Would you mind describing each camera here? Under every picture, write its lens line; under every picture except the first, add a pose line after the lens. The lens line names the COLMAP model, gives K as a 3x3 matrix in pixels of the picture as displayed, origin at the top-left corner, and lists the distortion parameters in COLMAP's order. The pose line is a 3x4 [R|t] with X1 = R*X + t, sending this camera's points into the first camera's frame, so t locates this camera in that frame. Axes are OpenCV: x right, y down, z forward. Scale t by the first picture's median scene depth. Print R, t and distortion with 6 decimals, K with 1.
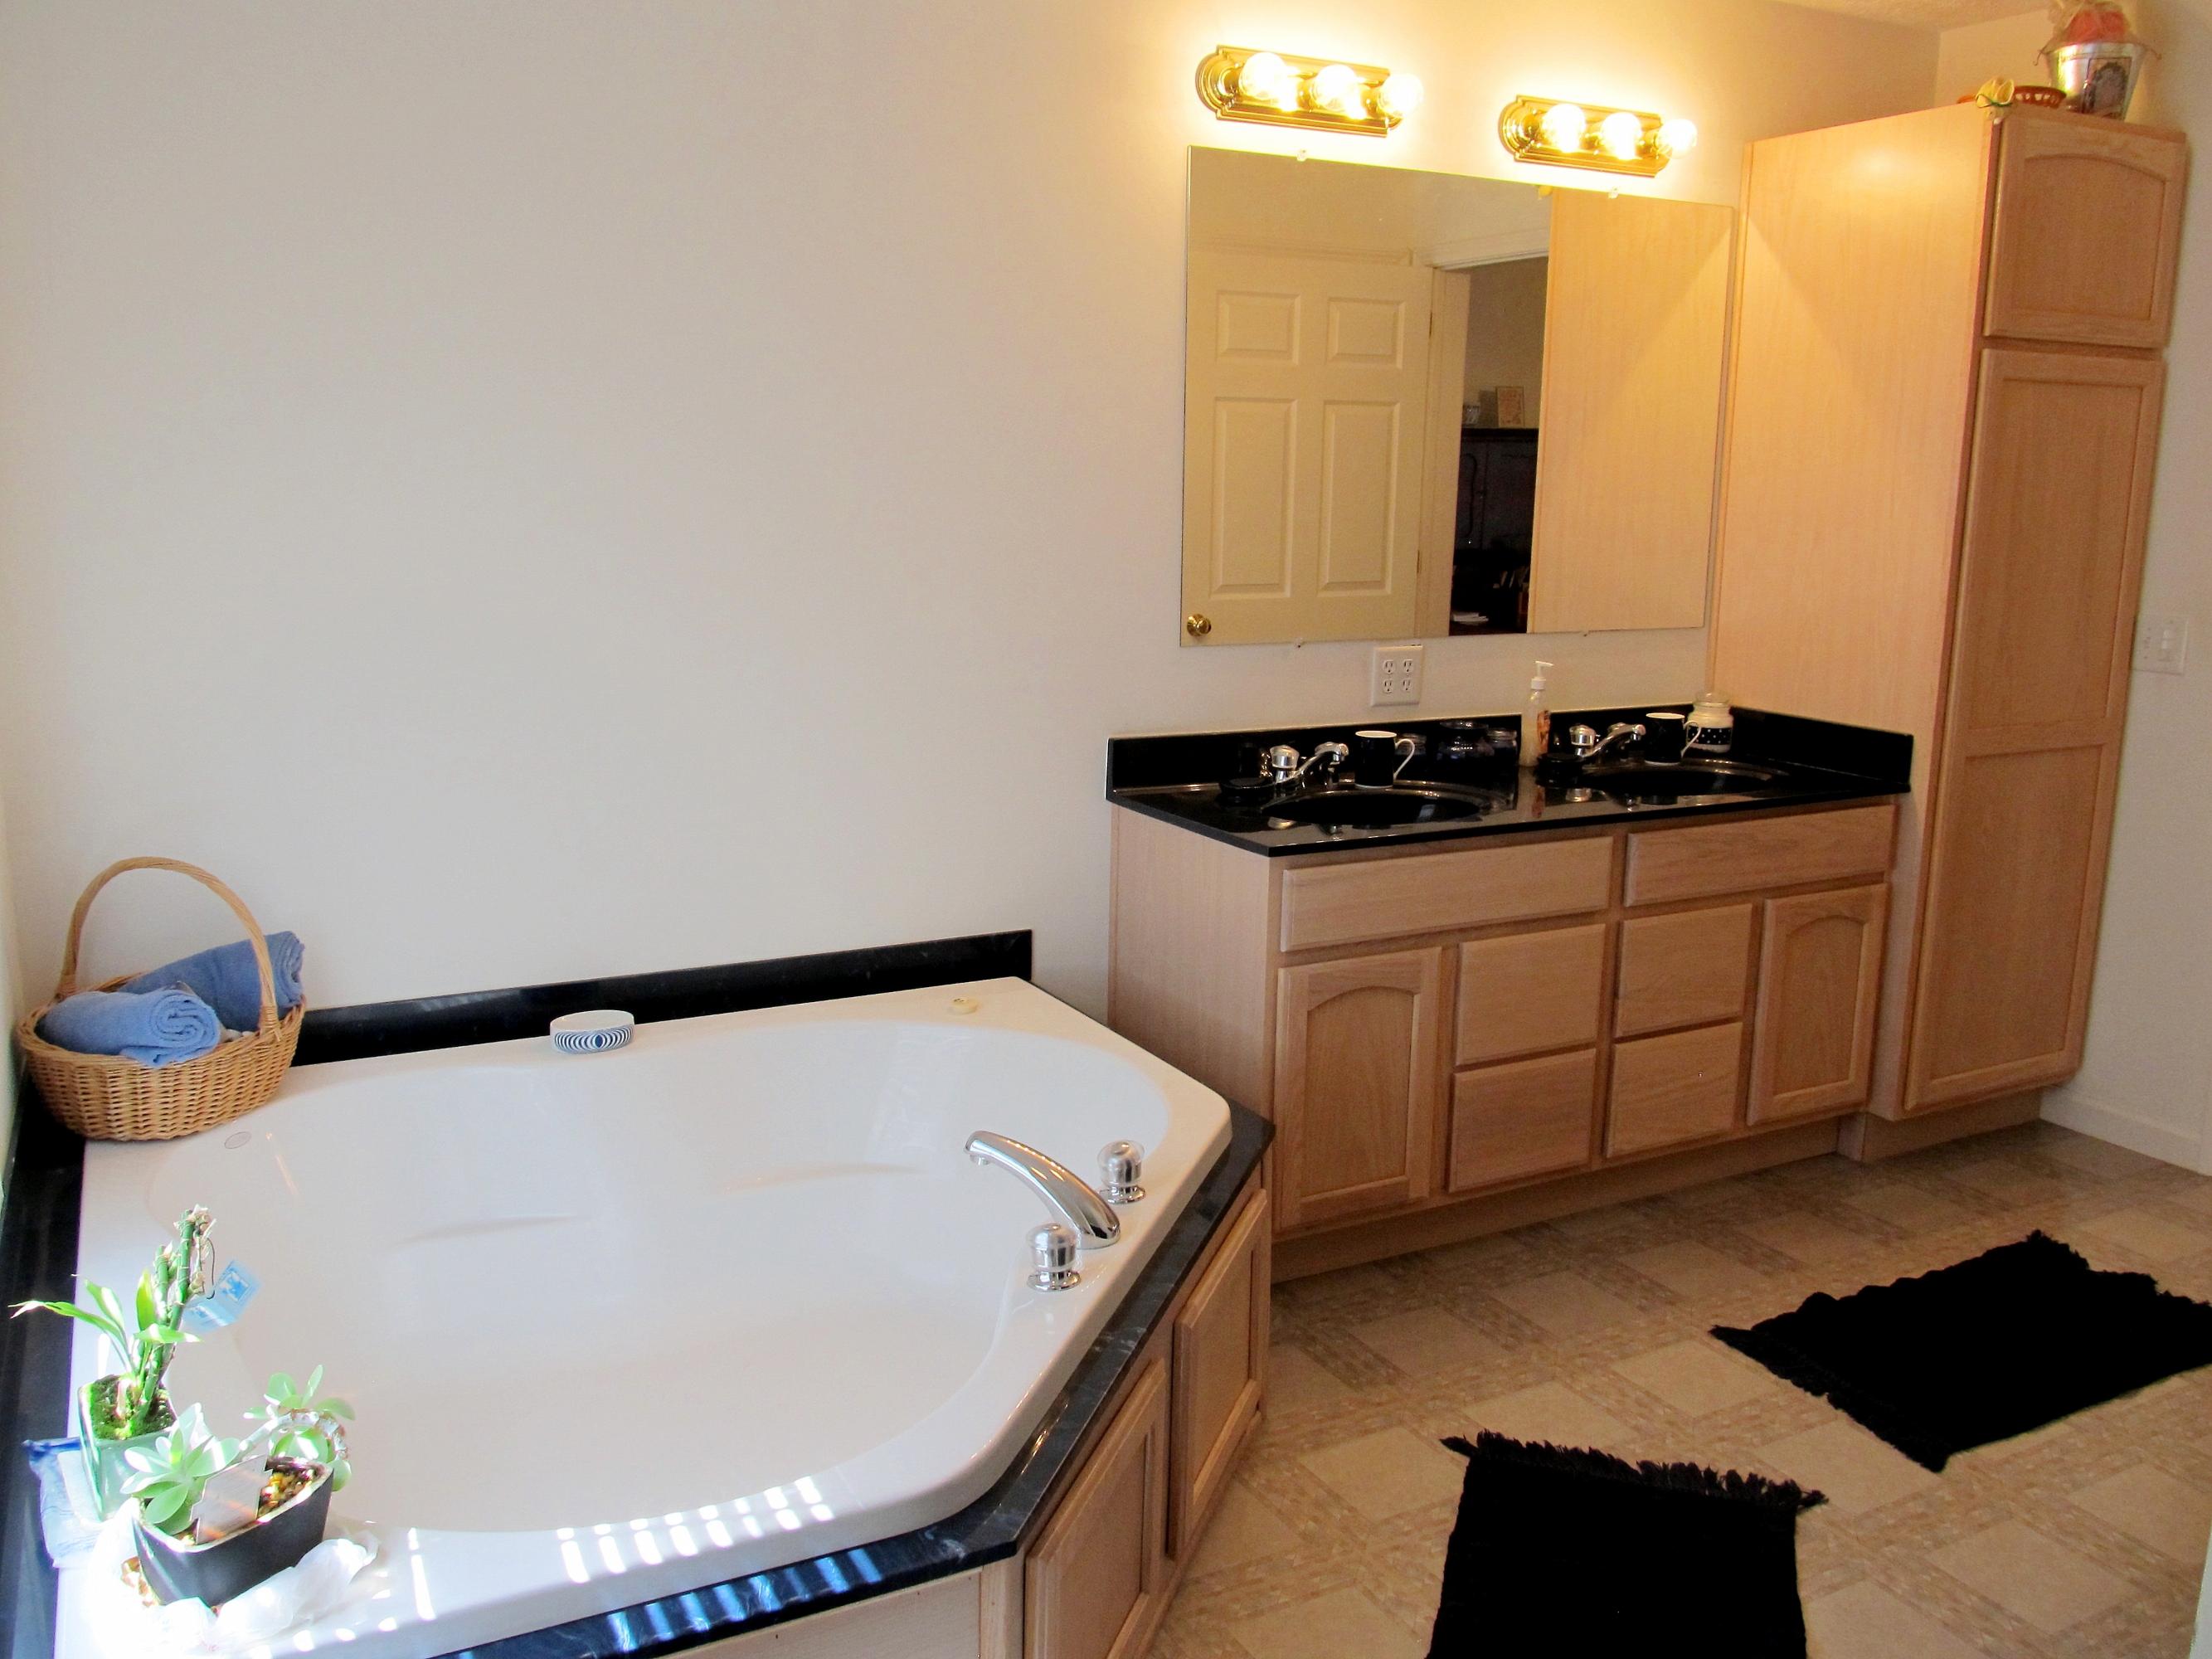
lens RADIAL K [[1822.0, 0, 1093.1], [0, 1822.0, 837.3], [0, 0, 1]] dist [-0.072265, 0.041476]
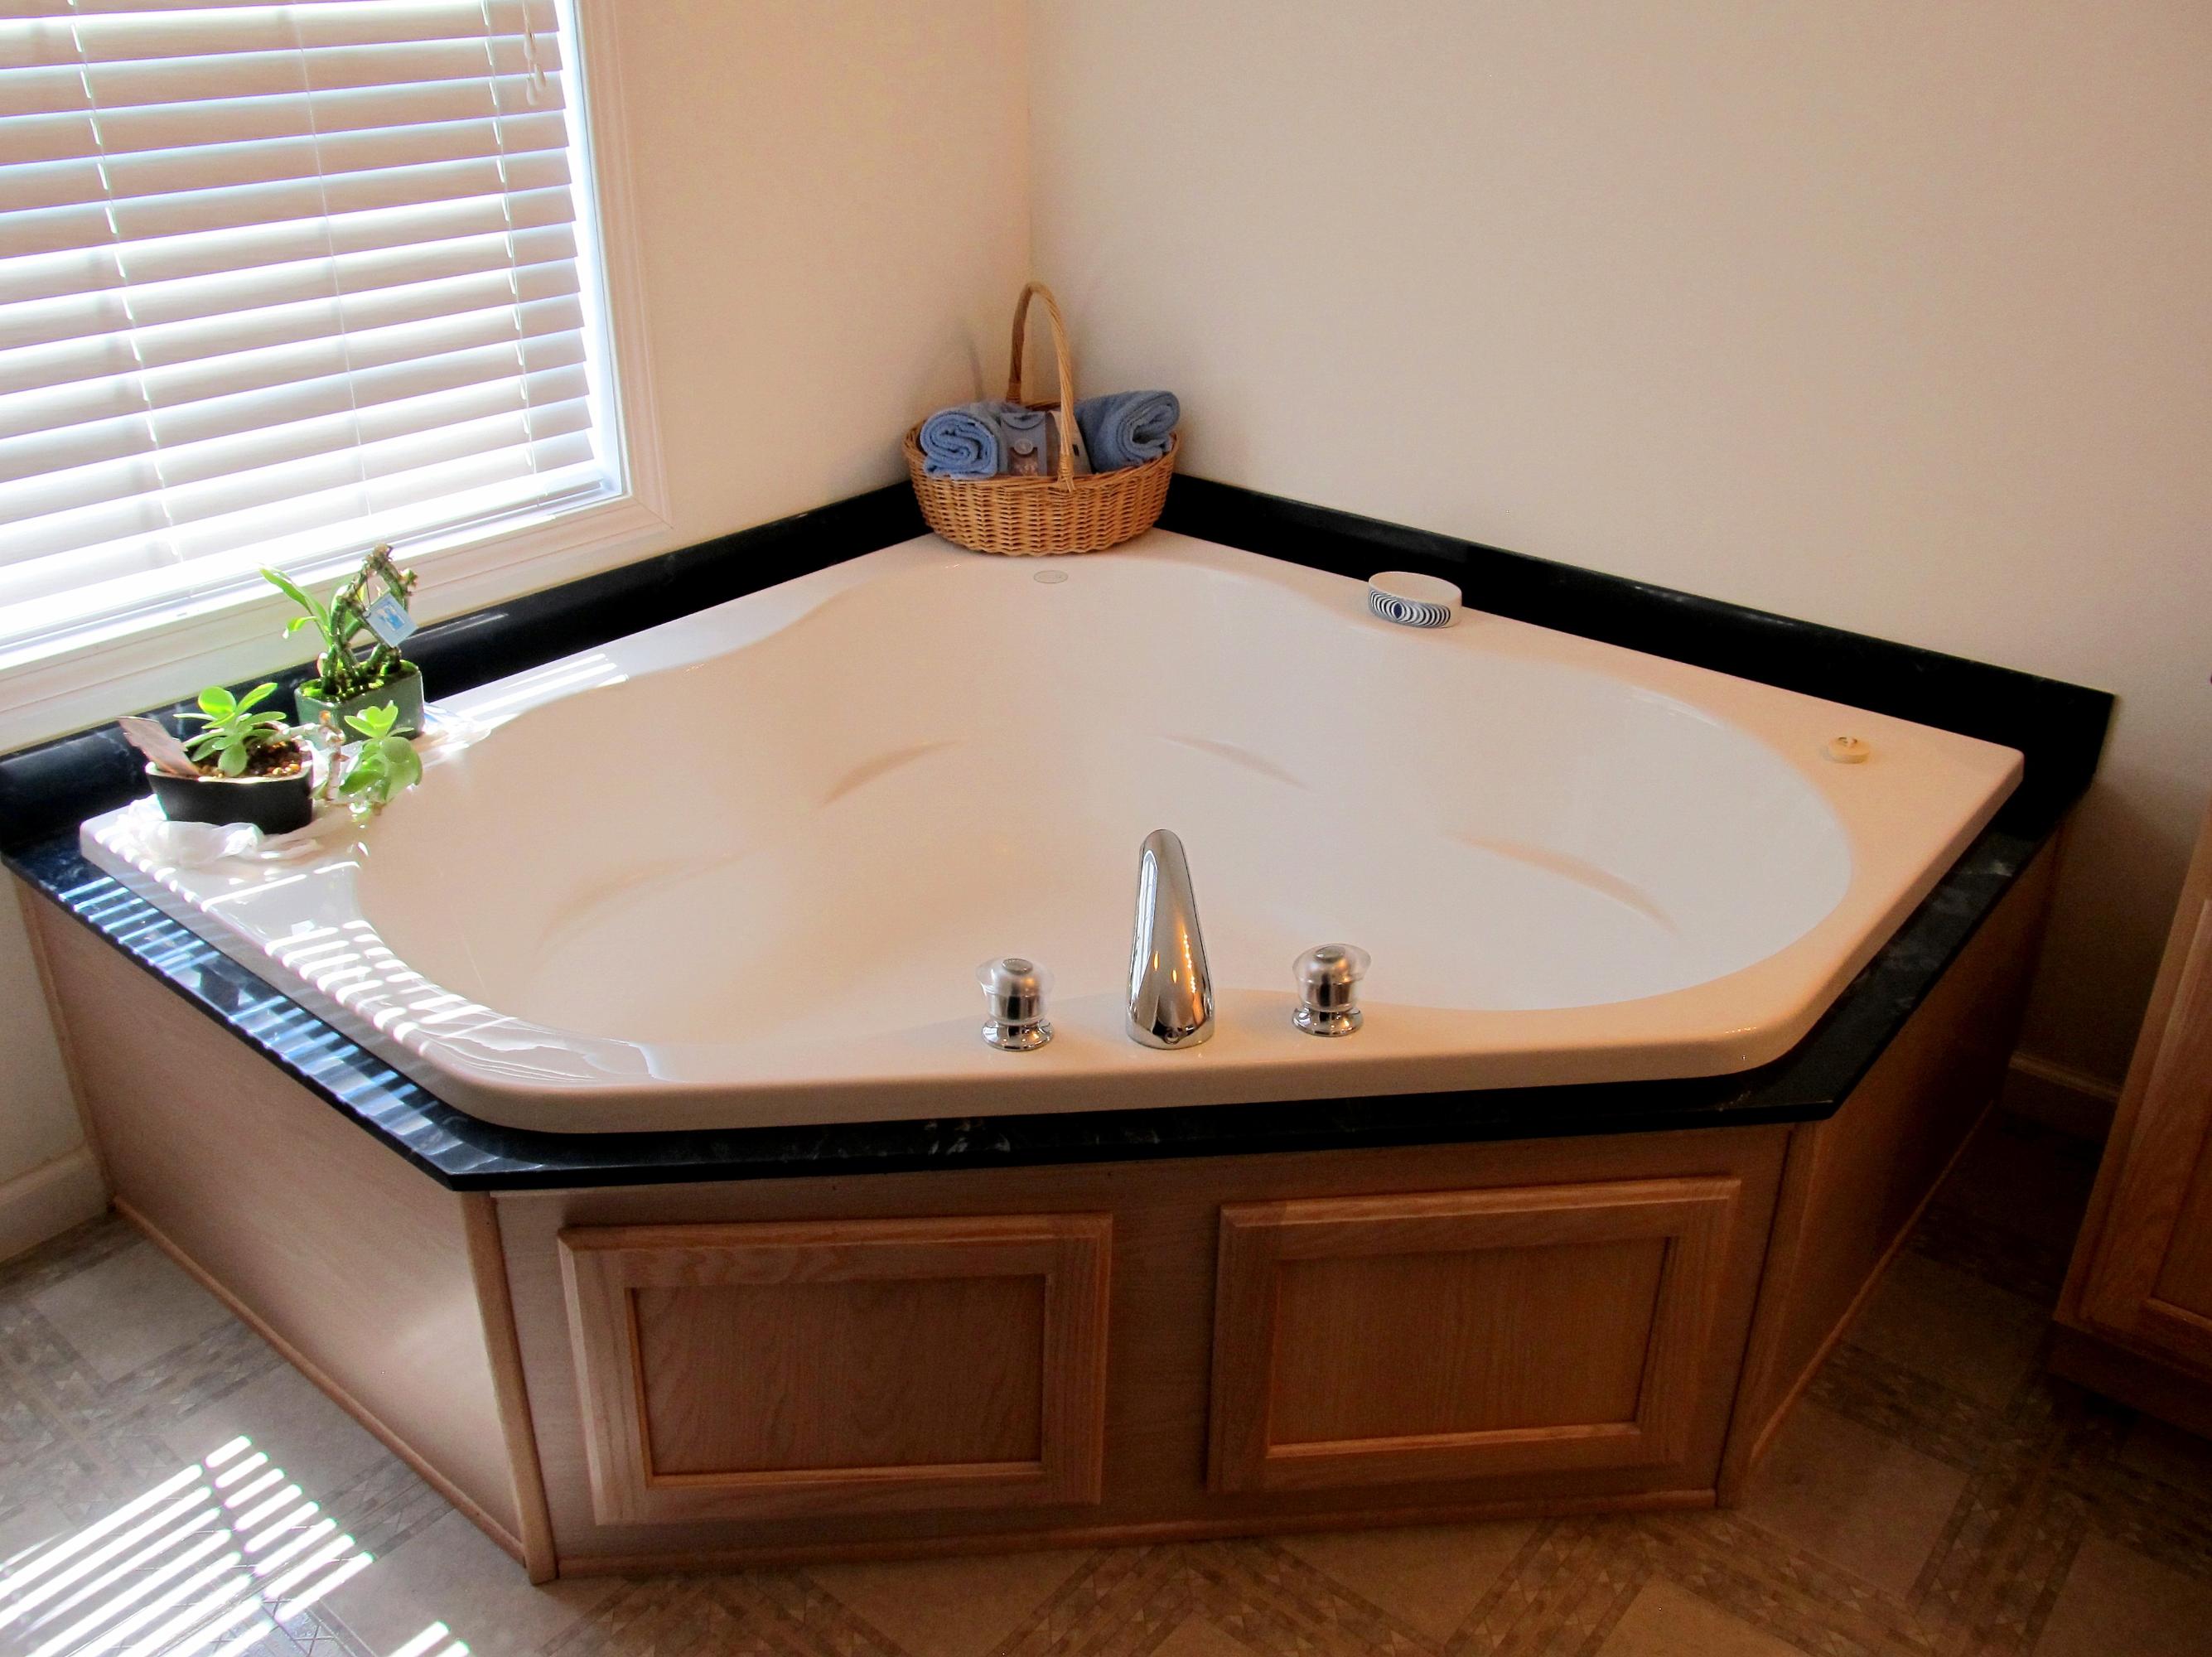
lens RADIAL K [[1826.5, 0, 1106.0], [0, 1826.5, 828.5], [0, 0, 1]] dist [-0.066048, -0.001040]
pose [[0.391612, 0.407617, -0.824917, 0.316341], [-0.181478, 0.913128, 0.365051, -0.060374], [0.902056, 0.006746, 0.431565, 0.397938]]
